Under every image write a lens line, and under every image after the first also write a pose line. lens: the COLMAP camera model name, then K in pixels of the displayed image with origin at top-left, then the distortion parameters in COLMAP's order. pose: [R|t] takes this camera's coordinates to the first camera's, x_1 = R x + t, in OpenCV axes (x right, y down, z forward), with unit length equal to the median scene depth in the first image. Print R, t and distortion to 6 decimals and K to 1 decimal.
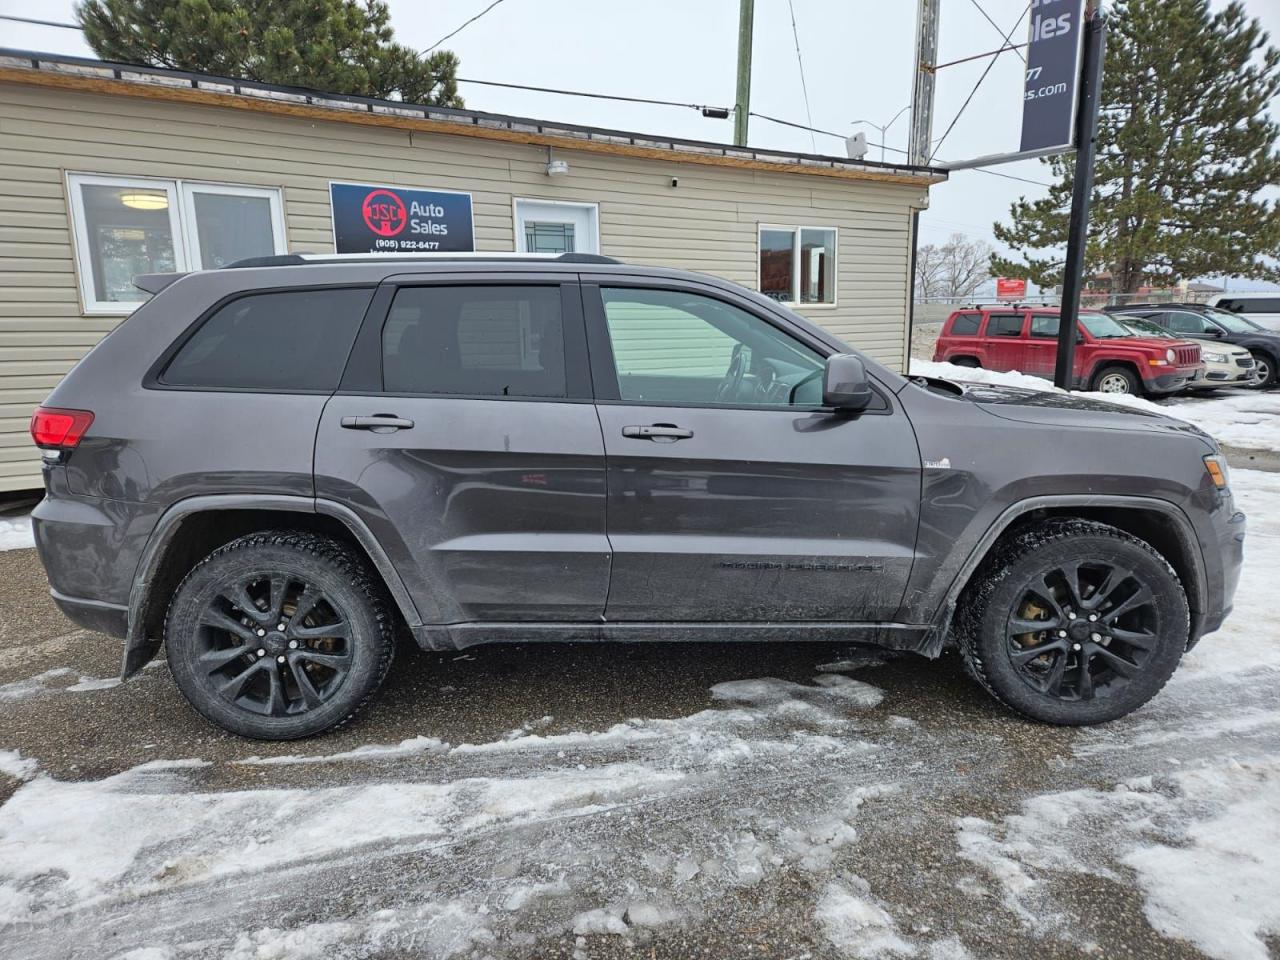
lens RADIAL K [[847.9, 0, 640.2], [0, 847.9, 483.2], [0, 0, 1]] dist [0.062236, -0.044712]
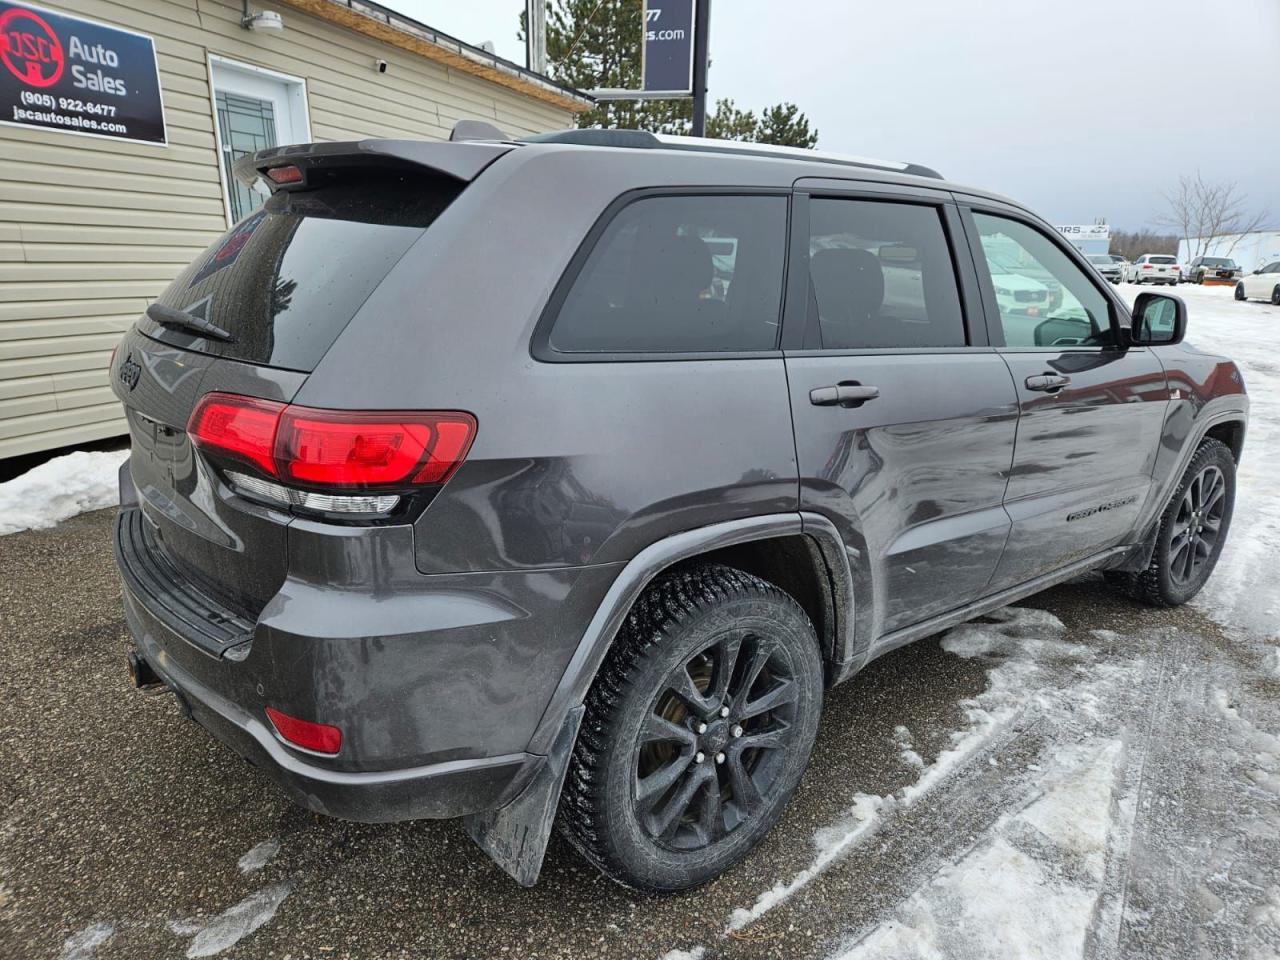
lens RADIAL K [[847.9, 0, 652.4], [0, 847.9, 482.0], [0, 0, 1]] dist [0.062236, -0.044712]
pose [[0.793714, -0.129844, 0.594272, -0.737375], [0.080997, 0.990813, 0.108304, -0.075320], [-0.602875, -0.037828, 0.796938, 0.454215]]
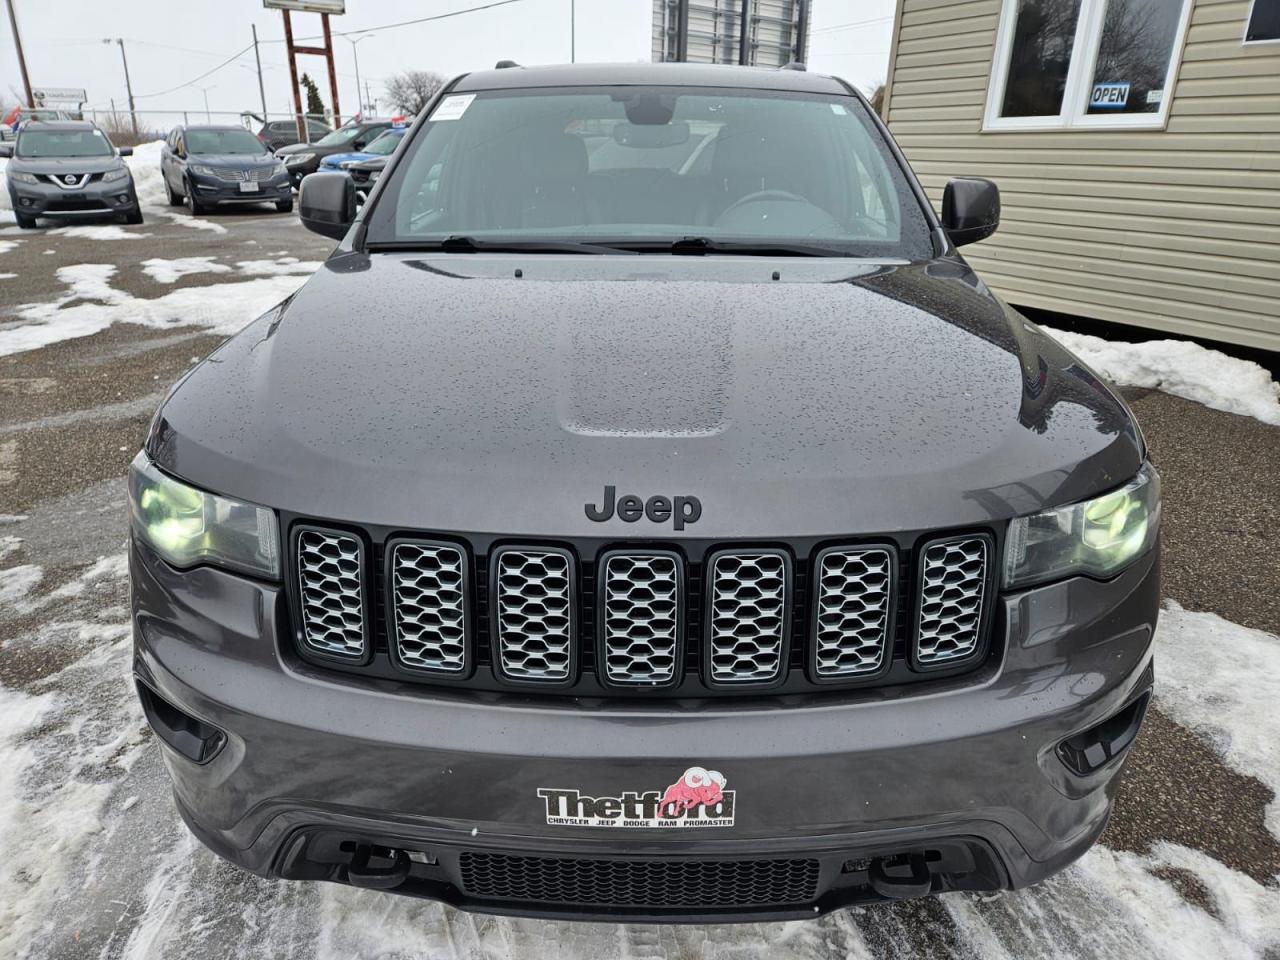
lens RADIAL K [[847.9, 0, 637.7], [0, 847.9, 480.6], [0, 0, 1]] dist [0.062236, -0.044712]
pose [[-0.037811, 0.378792, -0.924709, 0.987997], [-0.190830, 0.905604, 0.378769, -0.226461], [0.980895, 0.190784, 0.038043, 1.135794]]
